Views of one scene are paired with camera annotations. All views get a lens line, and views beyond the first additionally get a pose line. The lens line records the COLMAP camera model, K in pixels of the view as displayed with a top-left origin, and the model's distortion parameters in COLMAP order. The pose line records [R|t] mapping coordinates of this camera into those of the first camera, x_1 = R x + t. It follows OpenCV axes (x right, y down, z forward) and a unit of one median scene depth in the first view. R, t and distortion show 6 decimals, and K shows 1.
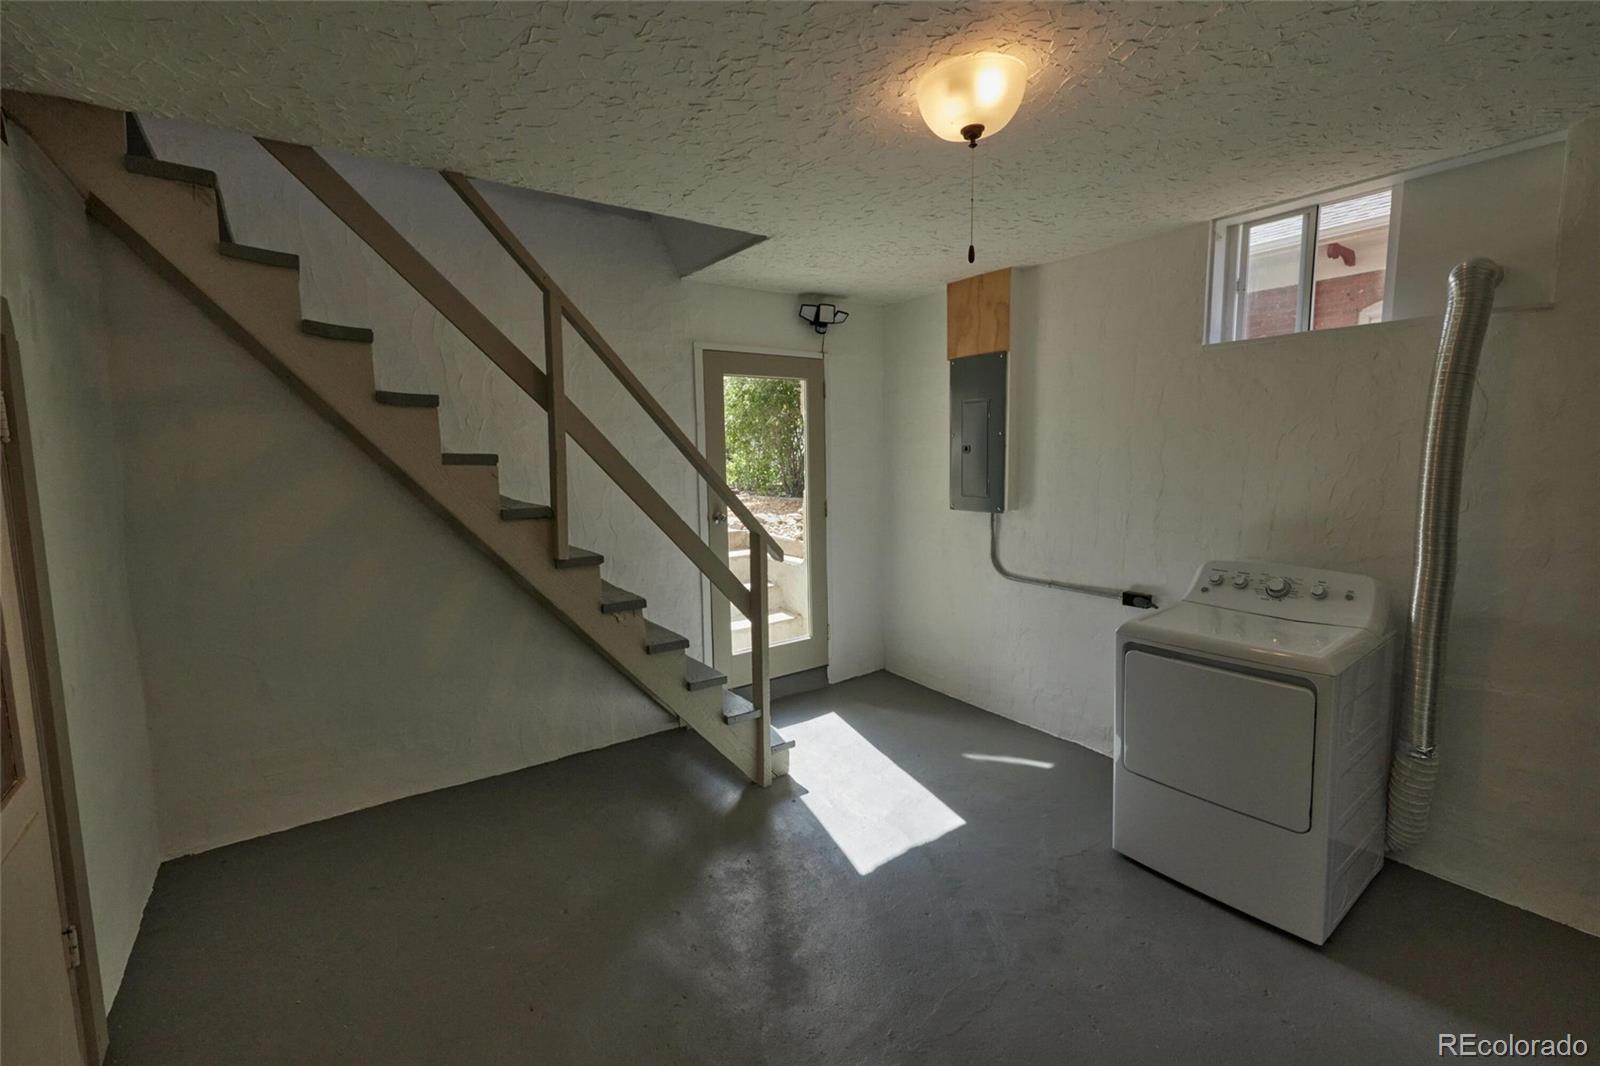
lens RADIAL K [[689.2, 0, 794.0], [0, 689.2, 527.7], [0, 0, 1]] dist [0.004381, -0.000132]
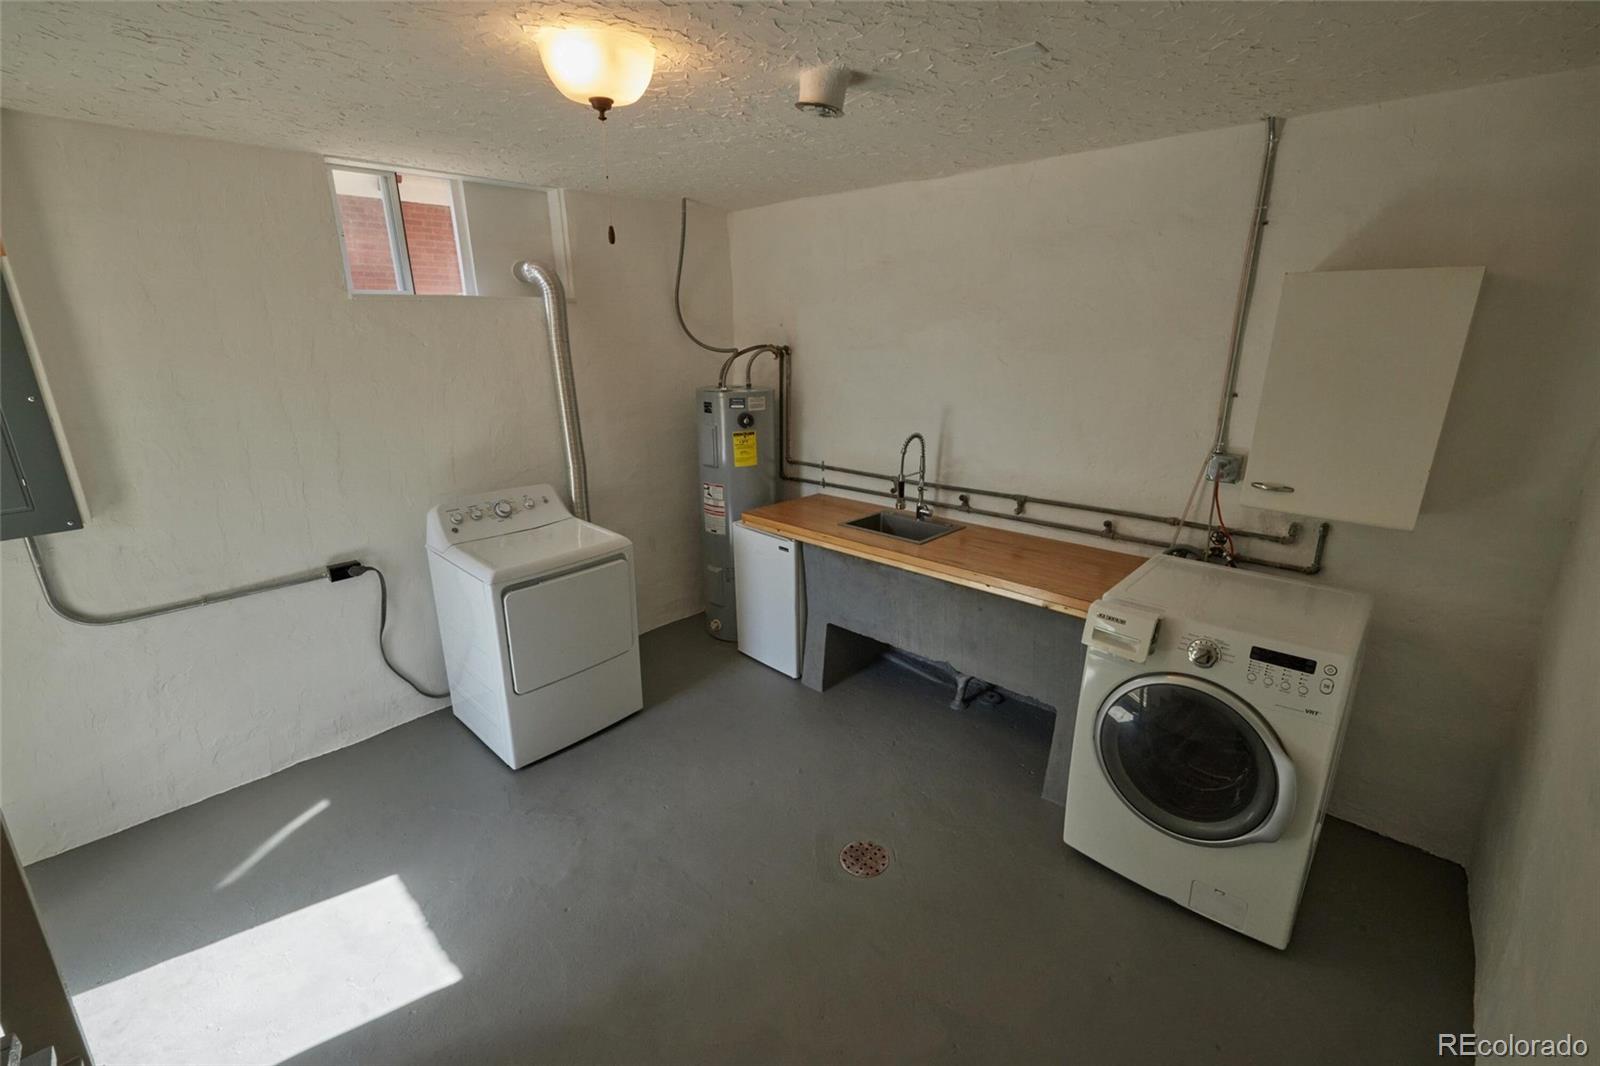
lens RADIAL K [[689.2, 0, 792.6], [0, 689.2, 530.6], [0, 0, 1]] dist [0.004381, -0.000132]
pose [[-0.169283, -0.267194, 0.948657, -0.569266], [0.129083, 0.948247, 0.290112, -0.167862], [-0.977078, 0.171566, -0.126032, 0.633951]]
